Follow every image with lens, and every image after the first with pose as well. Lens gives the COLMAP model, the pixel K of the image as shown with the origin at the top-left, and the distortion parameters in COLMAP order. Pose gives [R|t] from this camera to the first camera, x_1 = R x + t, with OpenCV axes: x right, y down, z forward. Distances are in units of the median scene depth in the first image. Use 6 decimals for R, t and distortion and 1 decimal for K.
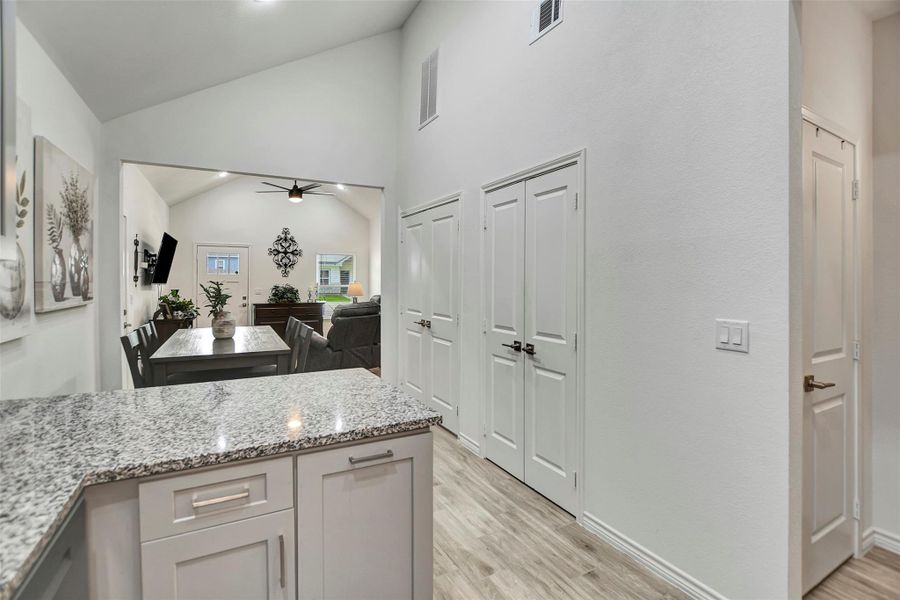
lens RADIAL K [[409.5, 0, 441.3], [0, 409.5, 286.4], [0, 0, 1]] dist [-0.029887, 0.002344]
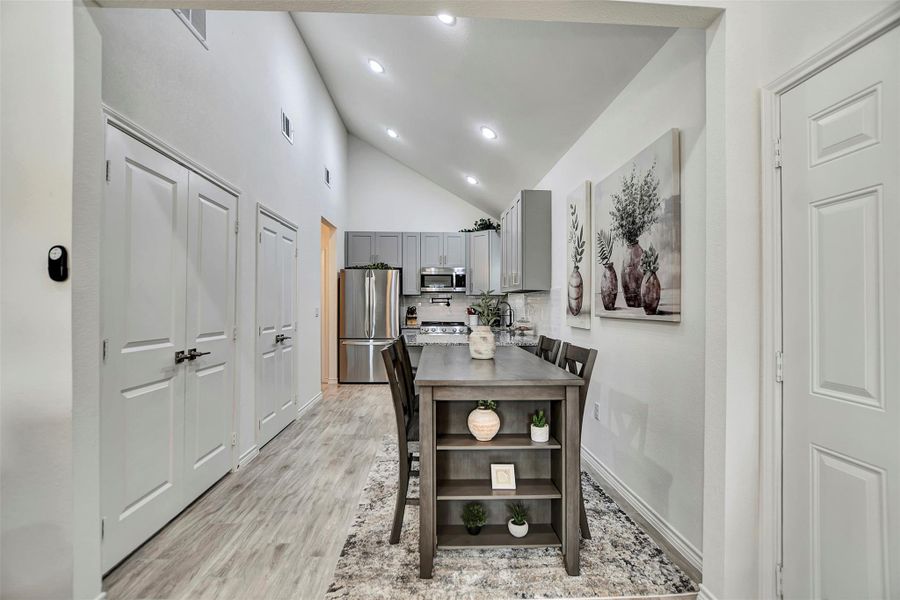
lens RADIAL K [[409.5, 0, 438.4], [0, 409.5, 293.3], [0, 0, 1]] dist [-0.029887, 0.002344]
pose [[-0.891944, 0.002583, 0.452139, -0.959716], [-0.004850, 0.999871, -0.015280, 0.009639], [-0.452120, -0.015822, -0.891817, 2.059860]]
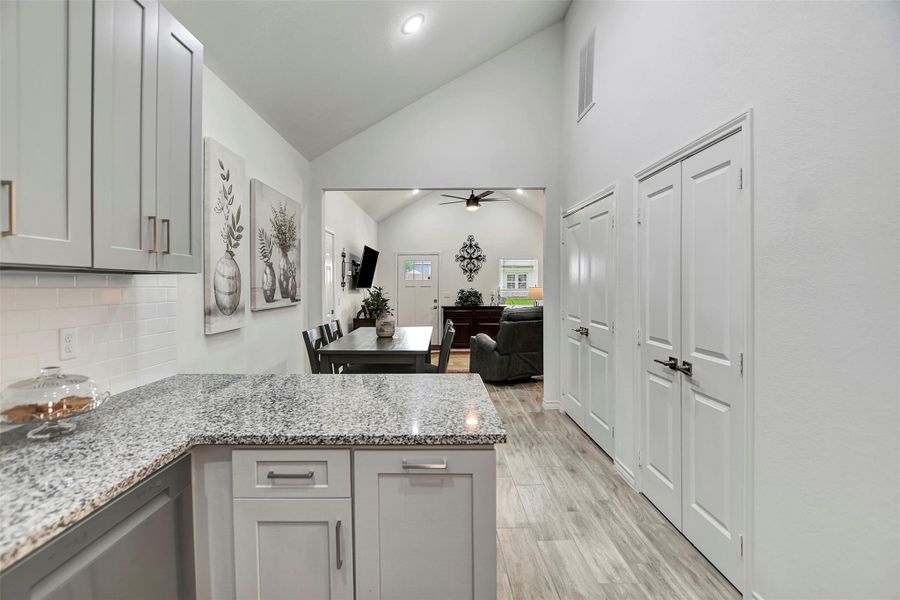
lens RADIAL K [[409.5, 0, 444.0], [0, 409.5, 284.5], [0, 0, 1]] dist [-0.029887, 0.002344]
pose [[0.887114, -0.007383, -0.461491, 0.158715], [0.001171, 0.999905, -0.013747, -0.002322], [0.461548, 0.011655, 0.887039, 0.067635]]
